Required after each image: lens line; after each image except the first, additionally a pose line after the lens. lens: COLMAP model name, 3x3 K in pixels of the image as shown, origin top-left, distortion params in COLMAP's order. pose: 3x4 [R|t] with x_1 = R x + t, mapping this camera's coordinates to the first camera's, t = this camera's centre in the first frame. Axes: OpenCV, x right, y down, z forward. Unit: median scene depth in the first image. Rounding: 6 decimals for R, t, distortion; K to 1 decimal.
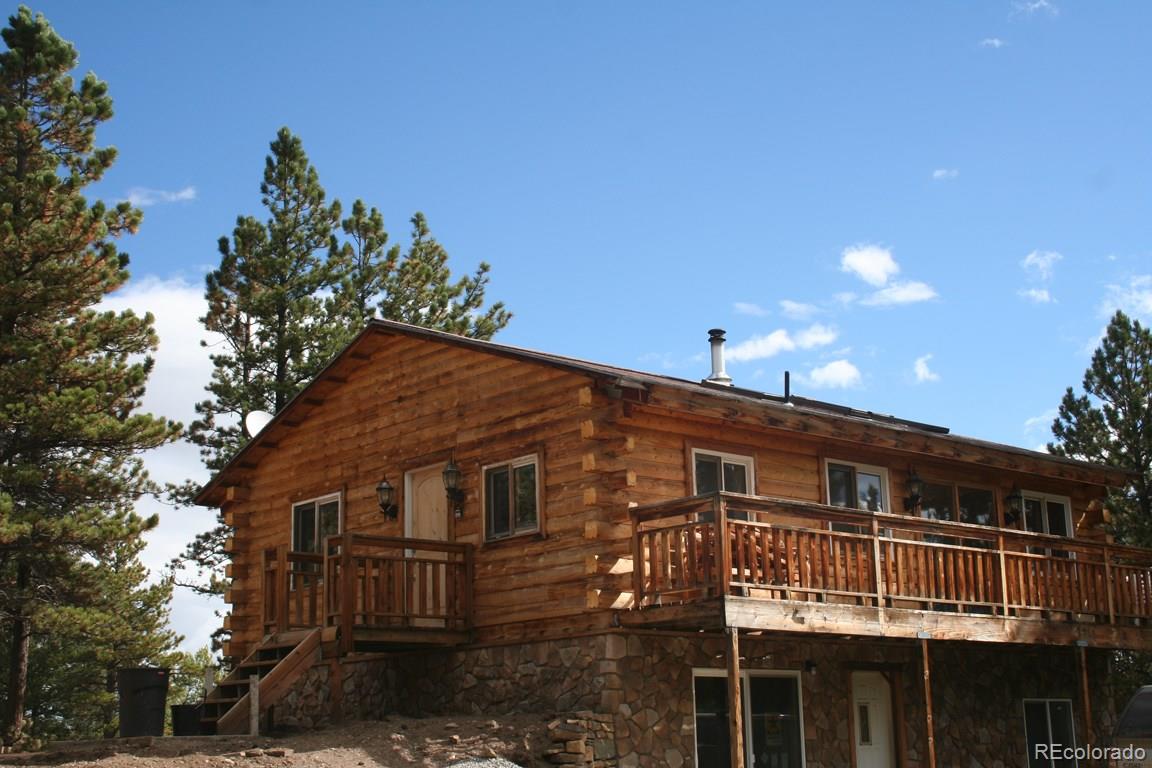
lens RADIAL K [[1615.8, 0, 576.3], [0, 1615.8, 377.1], [0, 0, 1]] dist [-0.010217, 0.000000]
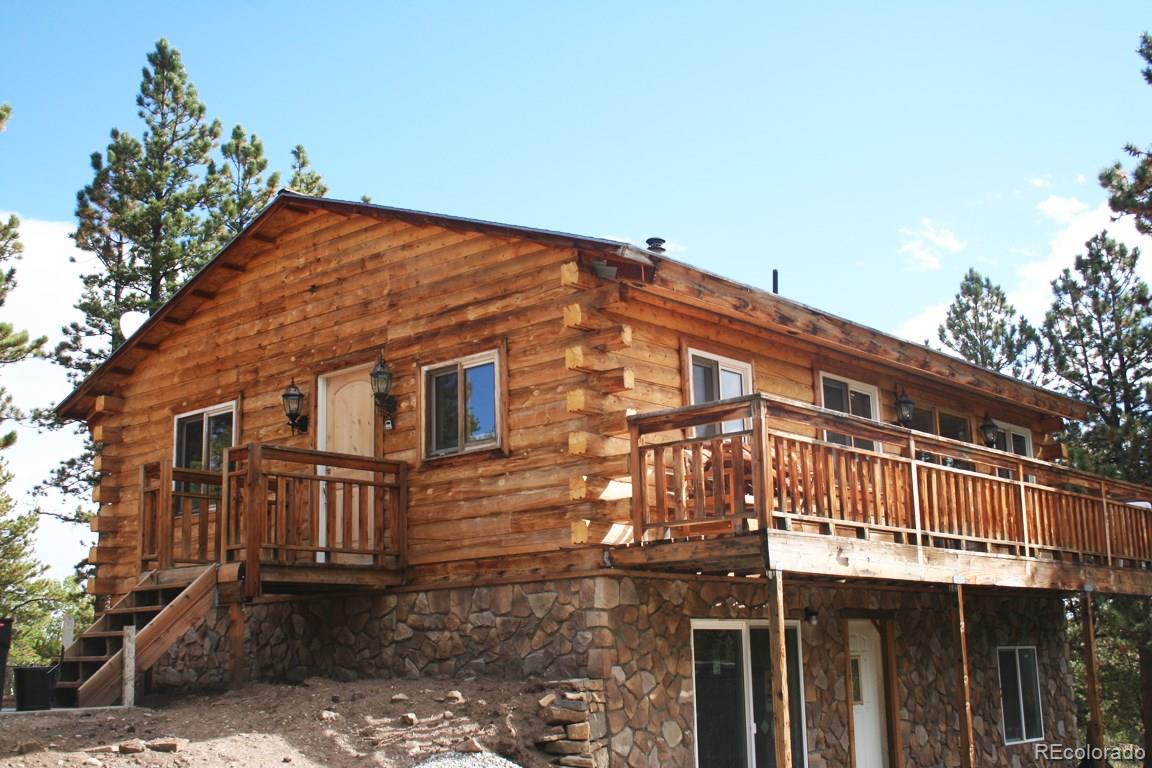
lens RADIAL K [[1378.3, 0, 573.0], [0, 1378.3, 390.4], [0, 0, 1]] dist [-0.036118, 0.000000]
pose [[0.992209, 0.024218, 0.122210, -0.067294], [-0.028059, 0.999162, 0.029809, 0.044427], [-0.121386, -0.033006, 0.992057, 0.308236]]
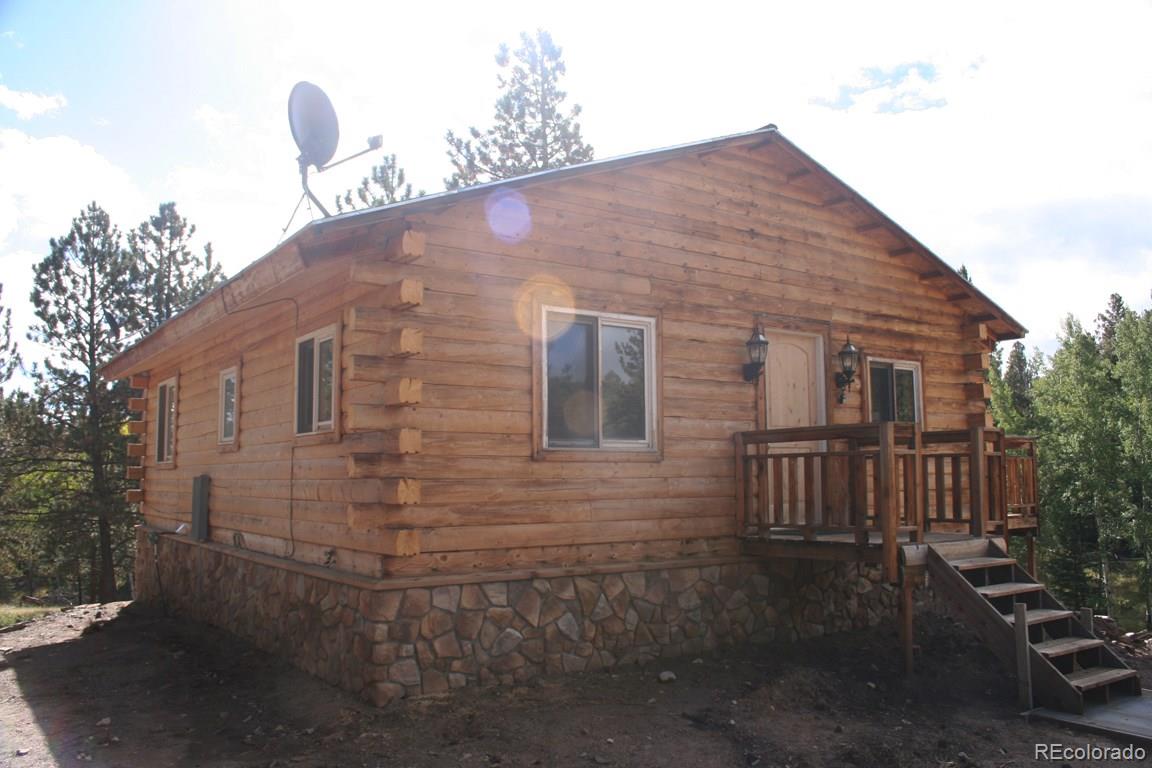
lens RADIAL K [[948.3, 0, 571.7], [0, 948.3, 382.7], [0, 0, 1]] dist [-0.146001, 0.115071]
pose [[0.096055, 0.121648, 0.987915, -0.610531], [-0.227195, 0.968984, -0.097227, 0.162163], [-0.969101, -0.215110, 0.120713, 1.100255]]
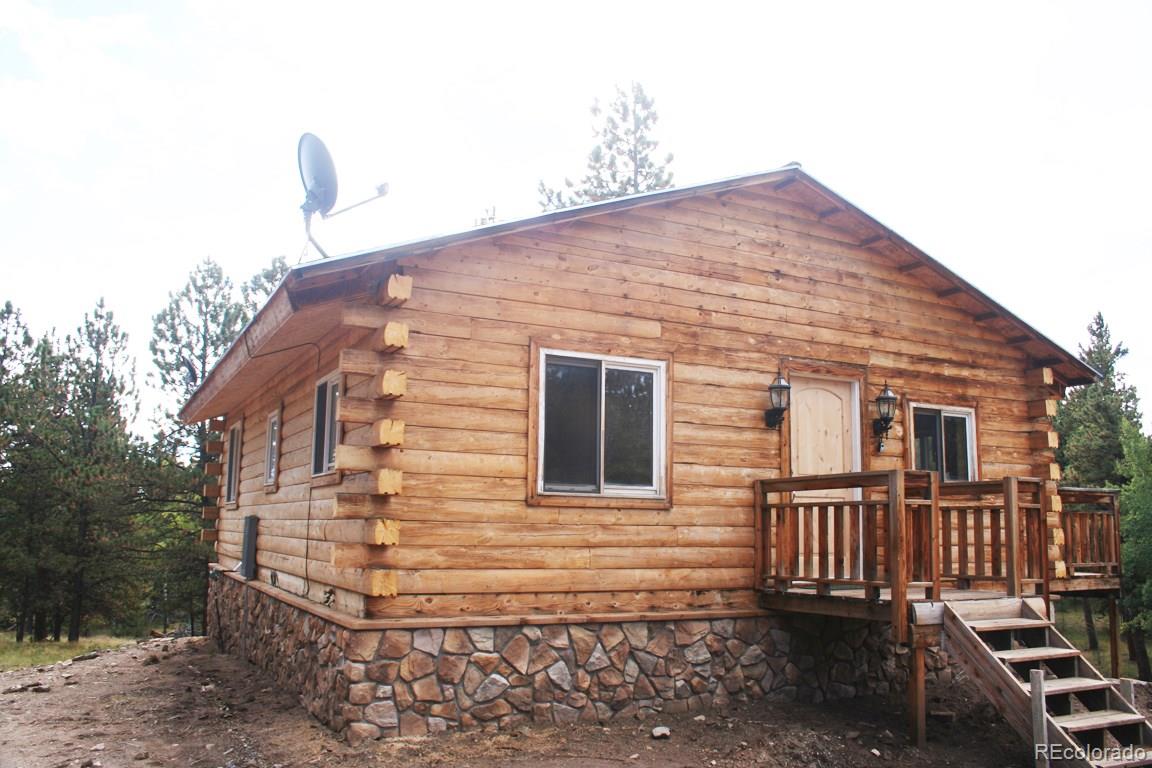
lens RADIAL K [[948.3, 0, 571.2], [0, 948.3, 387.7], [0, 0, 1]] dist [-0.146001, 0.115071]
pose [[0.229991, 0.168918, 0.958421, -0.595352], [-0.246206, 0.962884, -0.110623, 0.150670], [-0.941534, -0.210526, 0.263043, 1.045300]]
